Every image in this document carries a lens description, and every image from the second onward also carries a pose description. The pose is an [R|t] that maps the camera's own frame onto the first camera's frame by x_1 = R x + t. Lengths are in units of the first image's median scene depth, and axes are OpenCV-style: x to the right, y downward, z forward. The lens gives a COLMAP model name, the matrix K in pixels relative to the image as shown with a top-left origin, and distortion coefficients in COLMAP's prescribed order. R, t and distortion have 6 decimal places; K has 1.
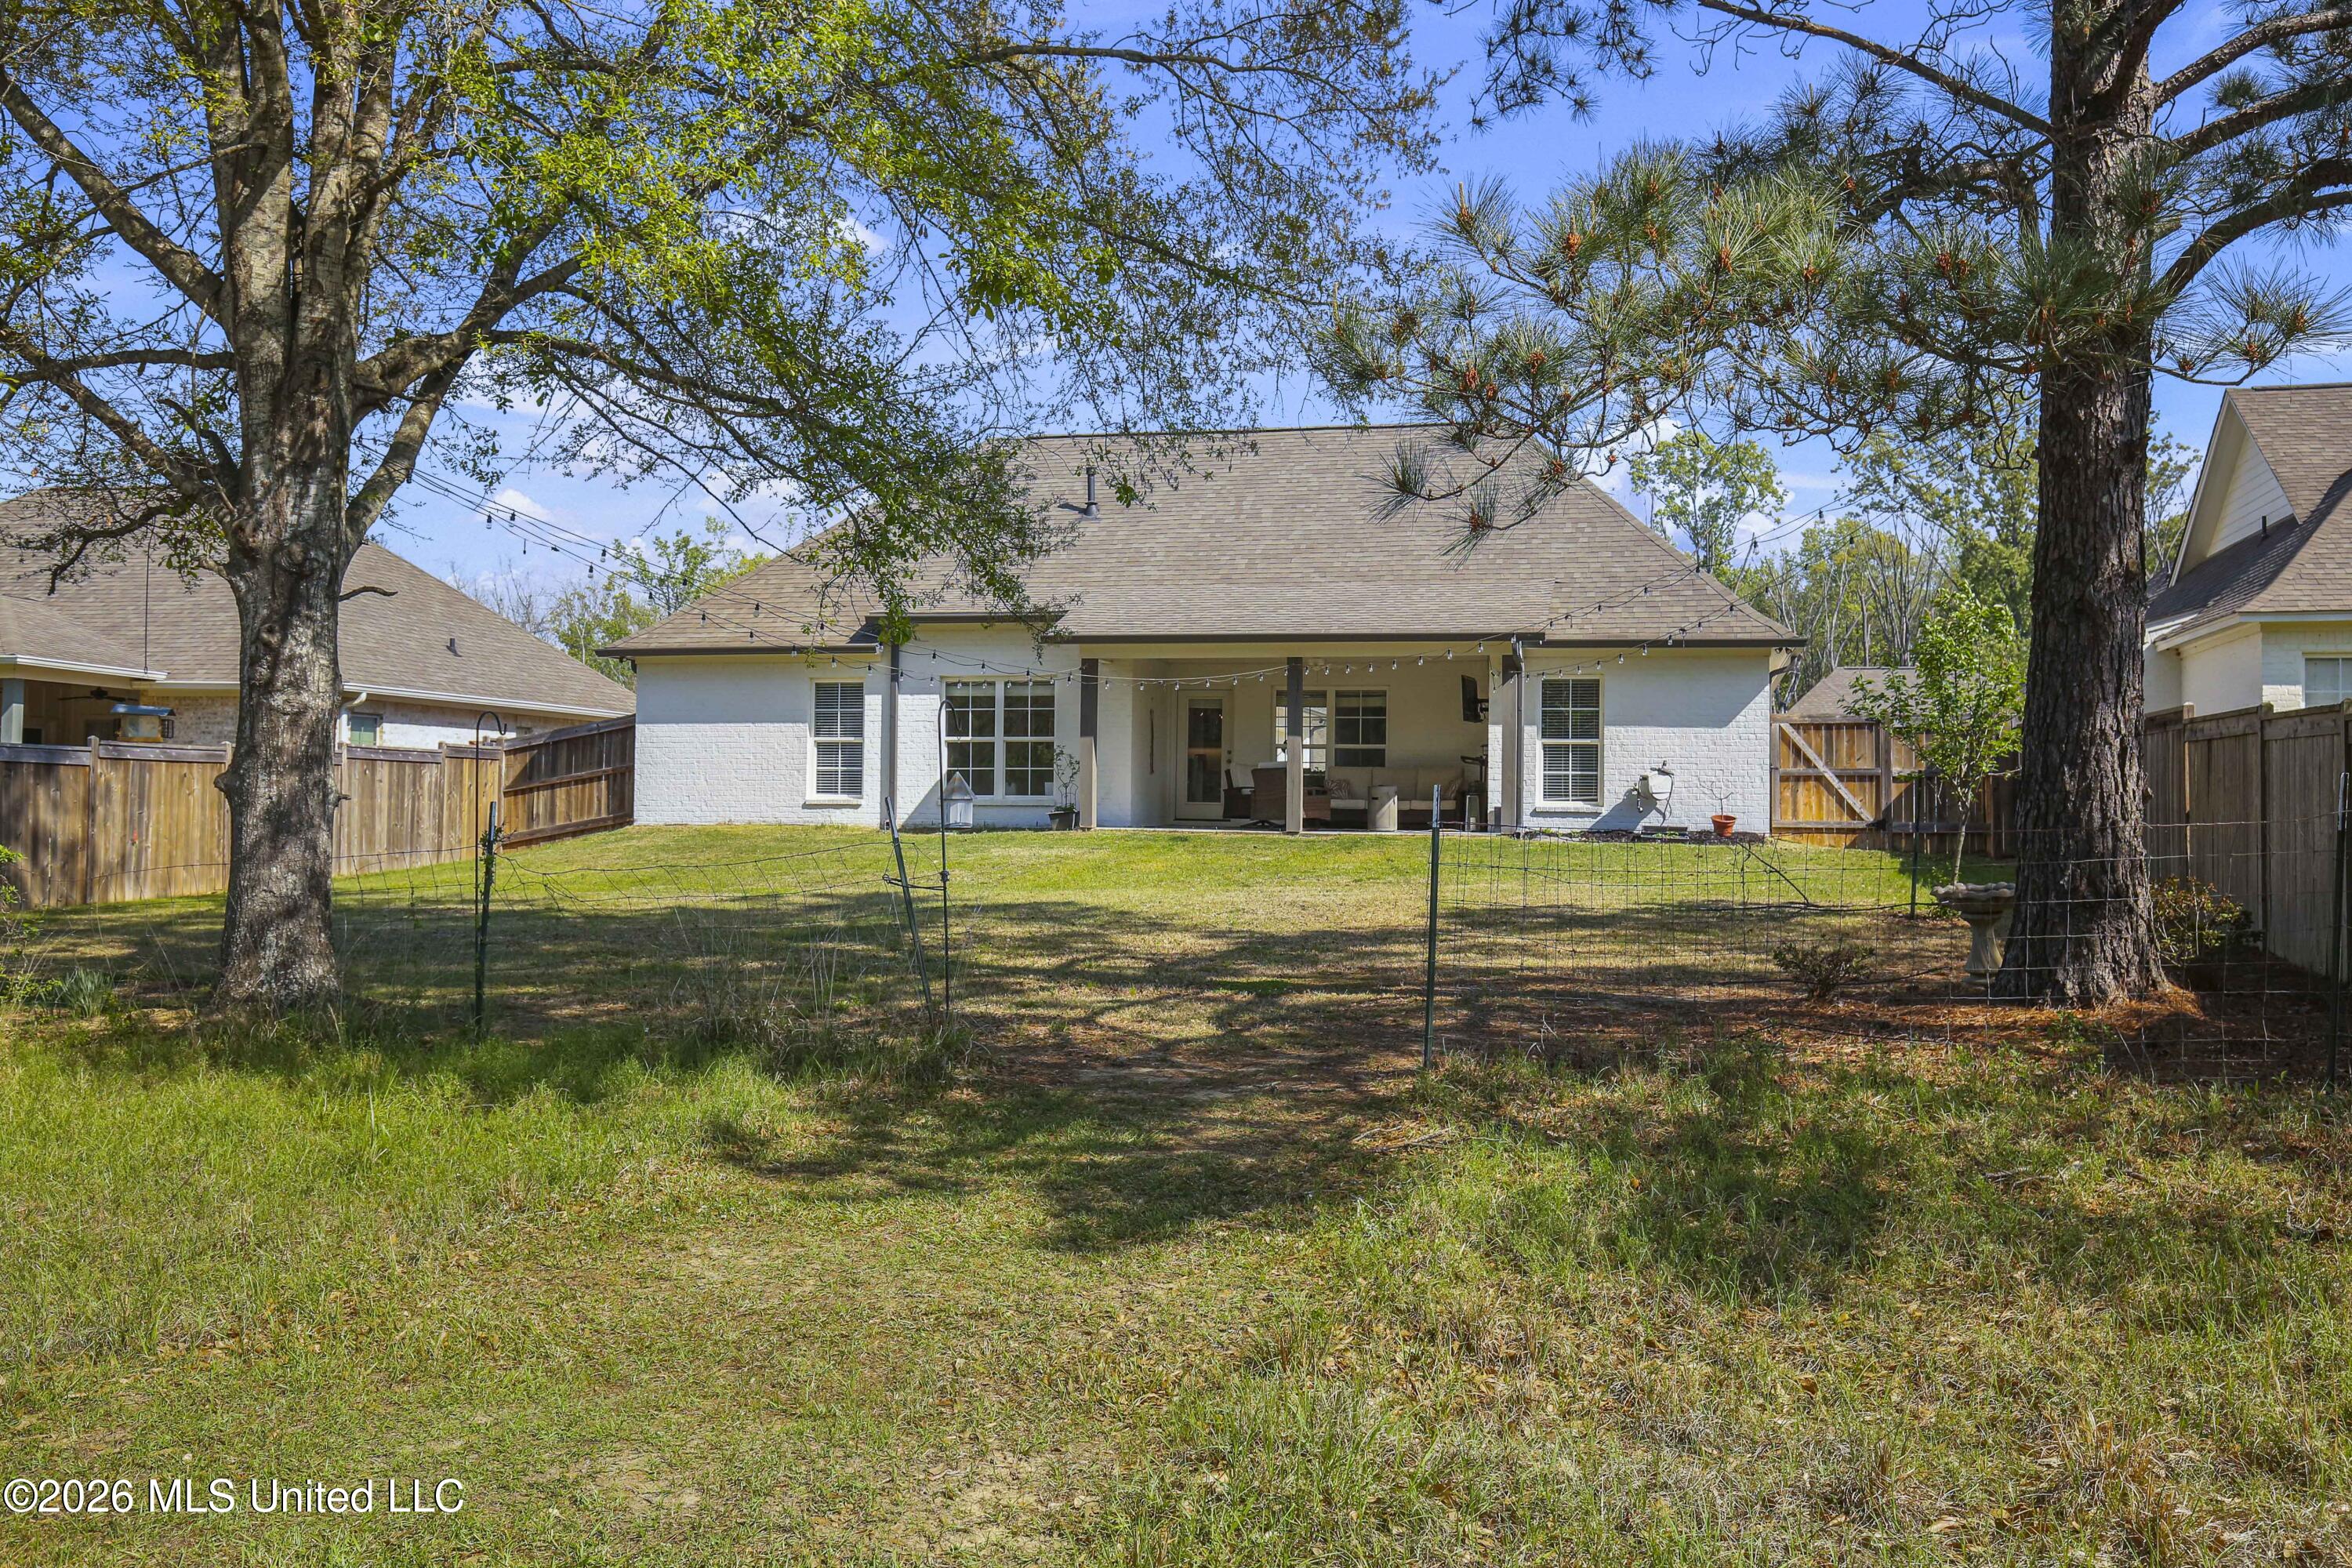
lens RADIAL K [[2064.1, 0, 1178.5], [0, 2064.1, 762.3], [0, 0, 1]] dist [0.033268, -0.005098]
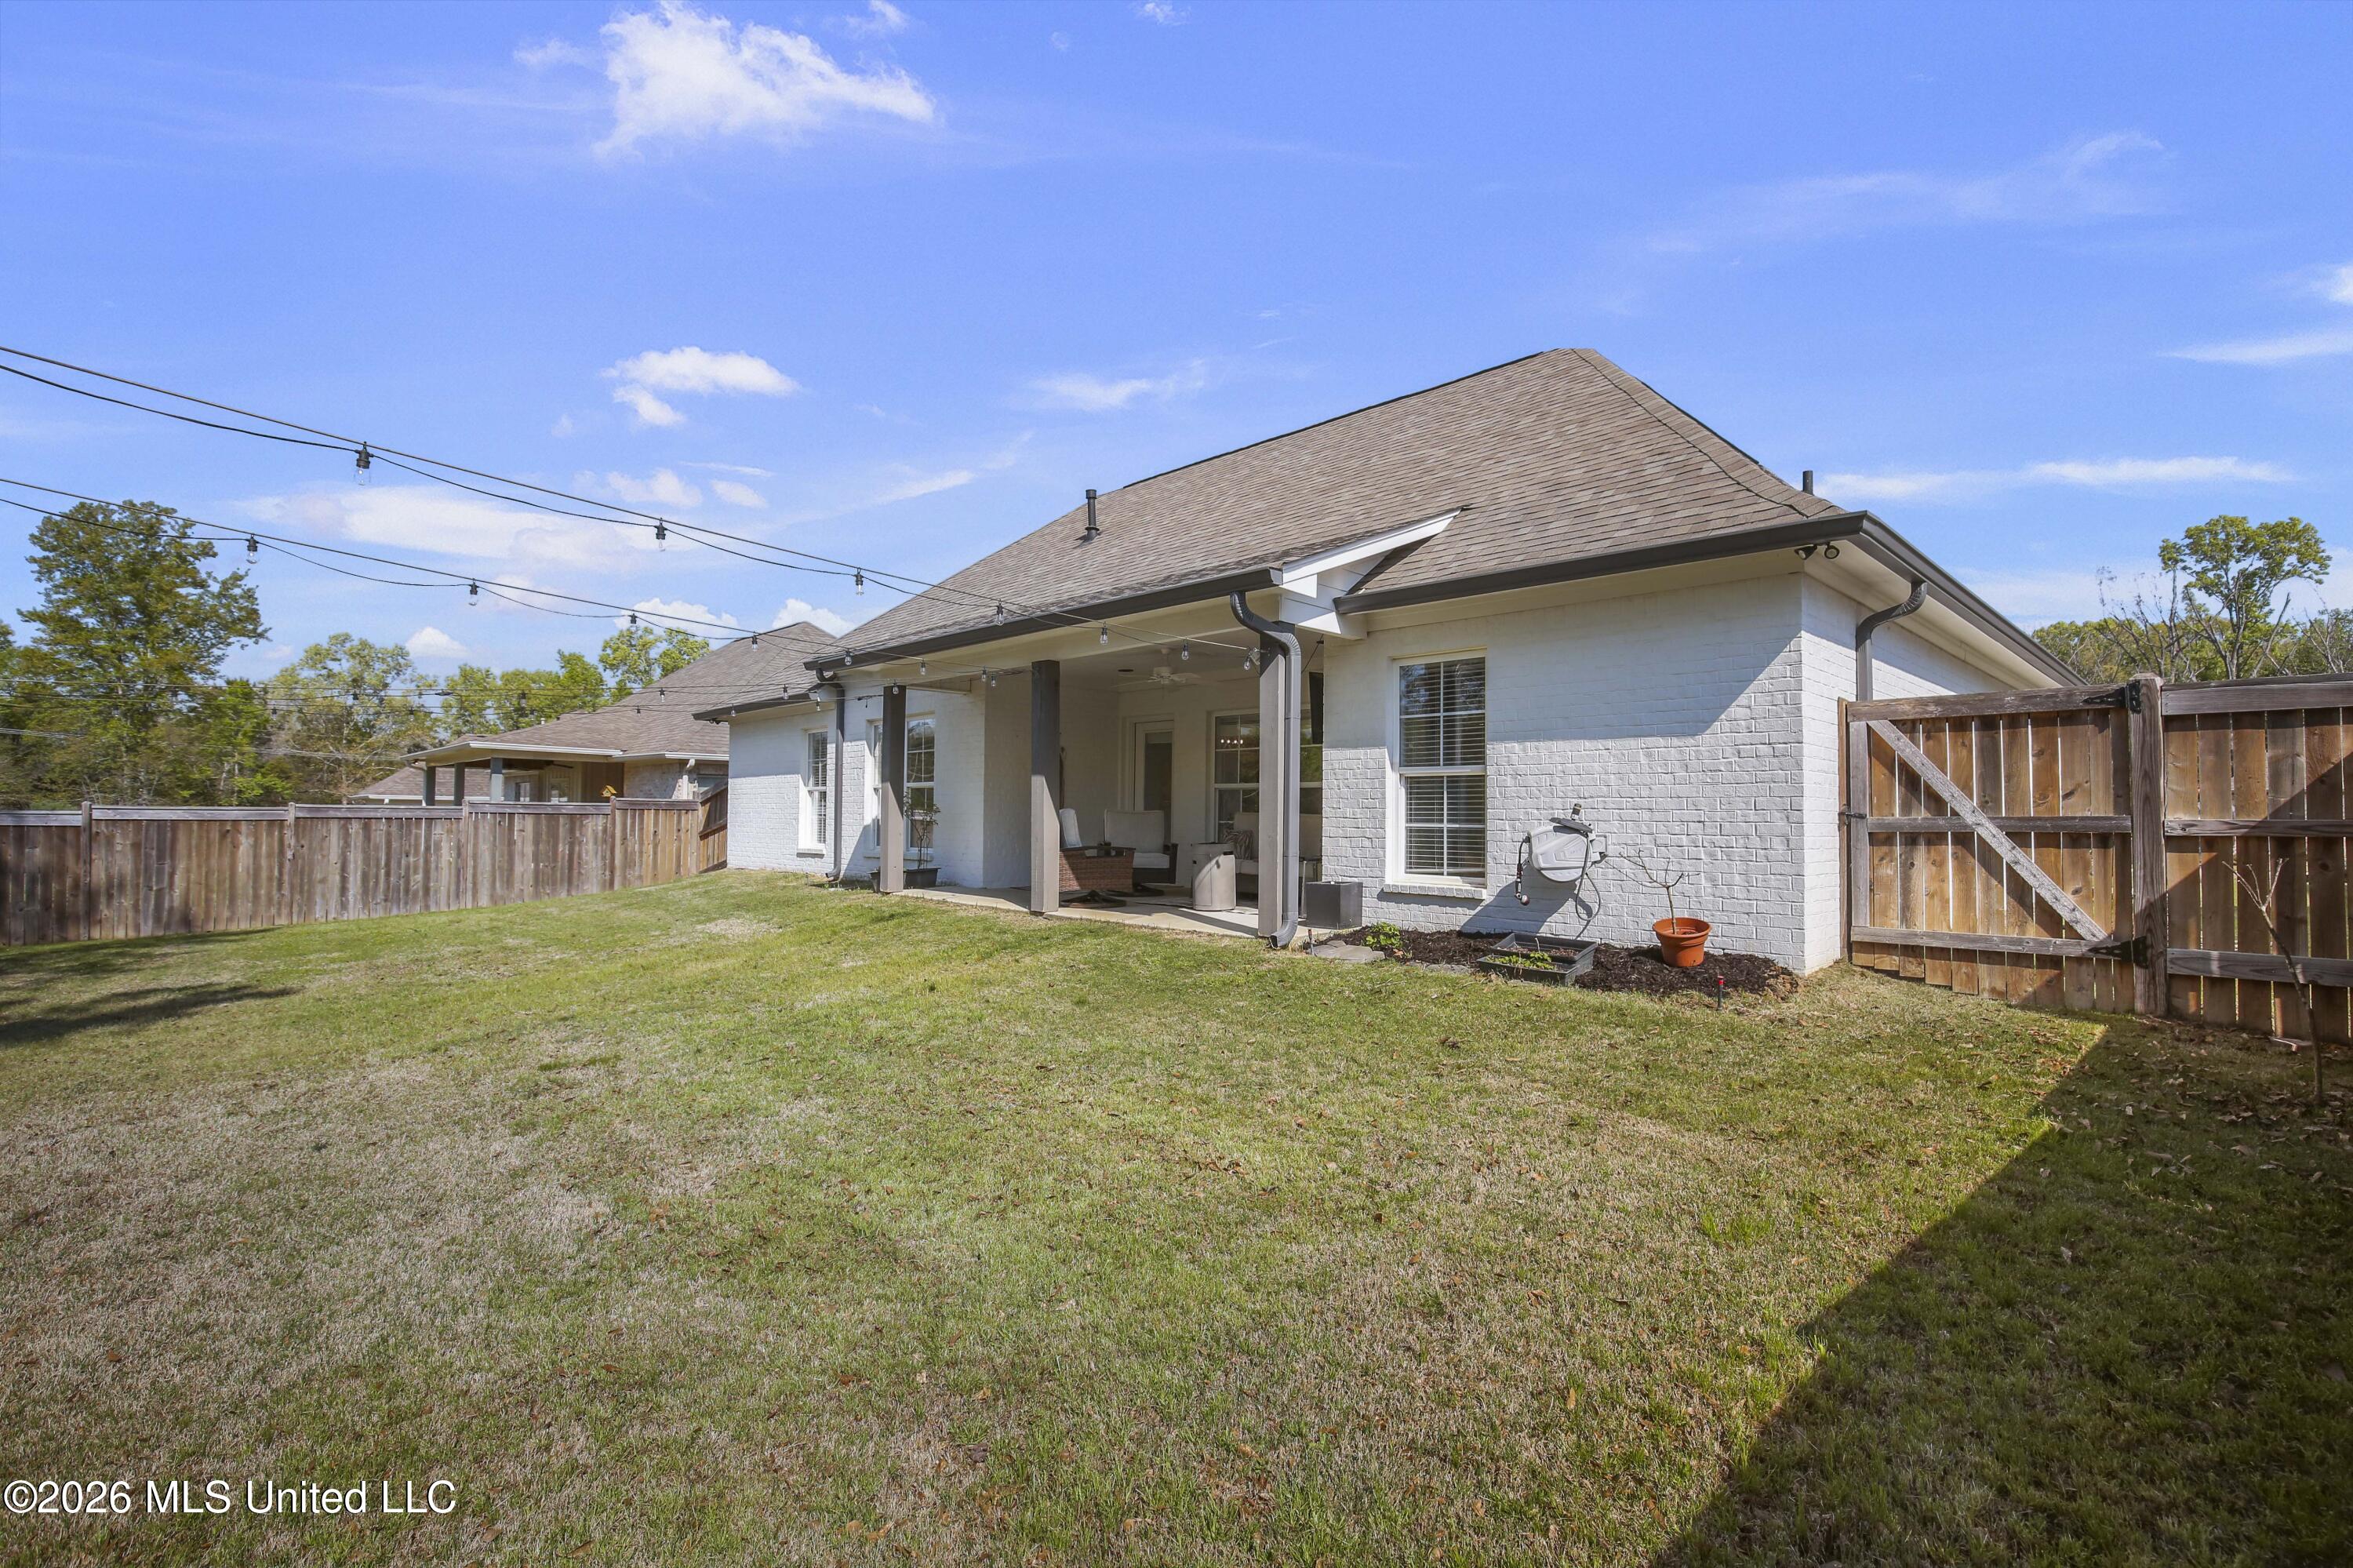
lens RADIAL K [[1087.0, 0, 1176.8], [0, 1087.0, 795.4], [0, 0, 1]] dist [-0.027417, 0.000461]
pose [[0.844385, -0.015269, -0.535519, 0.269685], [0.014306, 0.999880, -0.005952, -0.002341], [0.535545, -0.002635, 0.844503, 0.663497]]
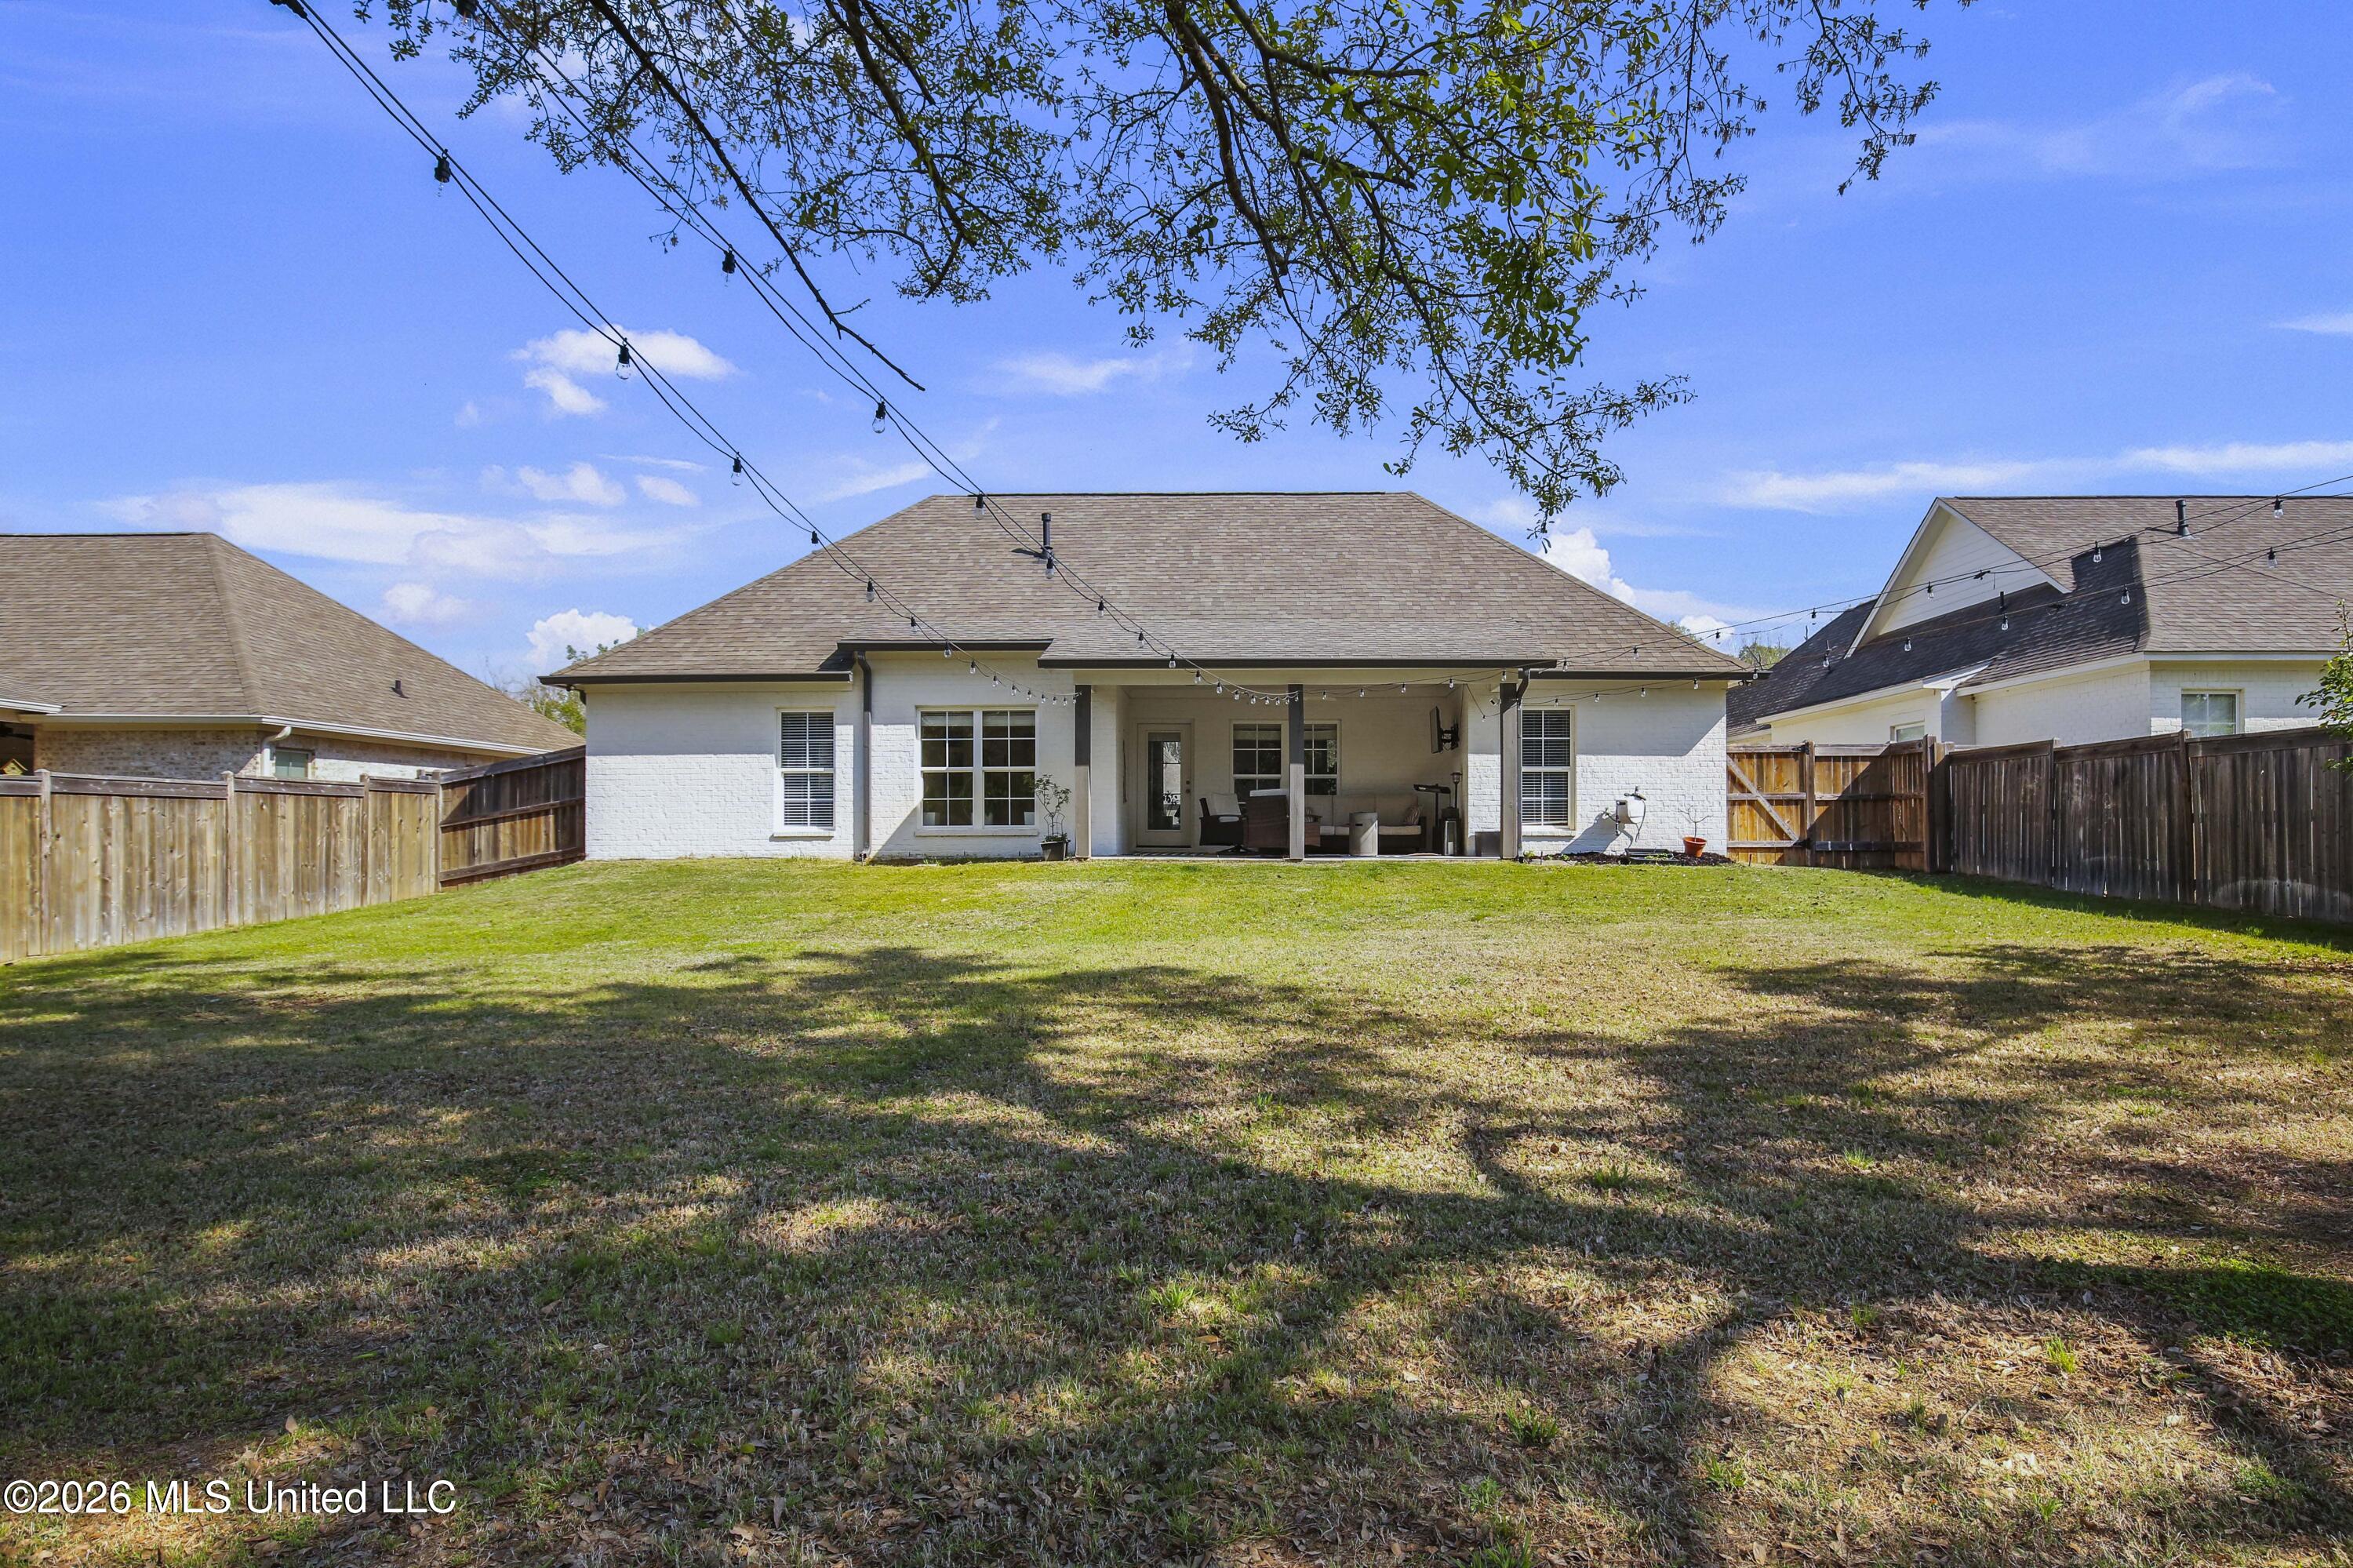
lens RADIAL K [[1230.4, 0, 1211.1], [0, 1230.4, 836.8], [0, 0, 1]] dist [-0.017546, 0.001774]
pose [[0.977166, -0.012469, 0.212112, -0.102956], [0.006144, 0.999517, 0.030453, 0.004009], [-0.212389, -0.028455, 0.976771, 0.393950]]
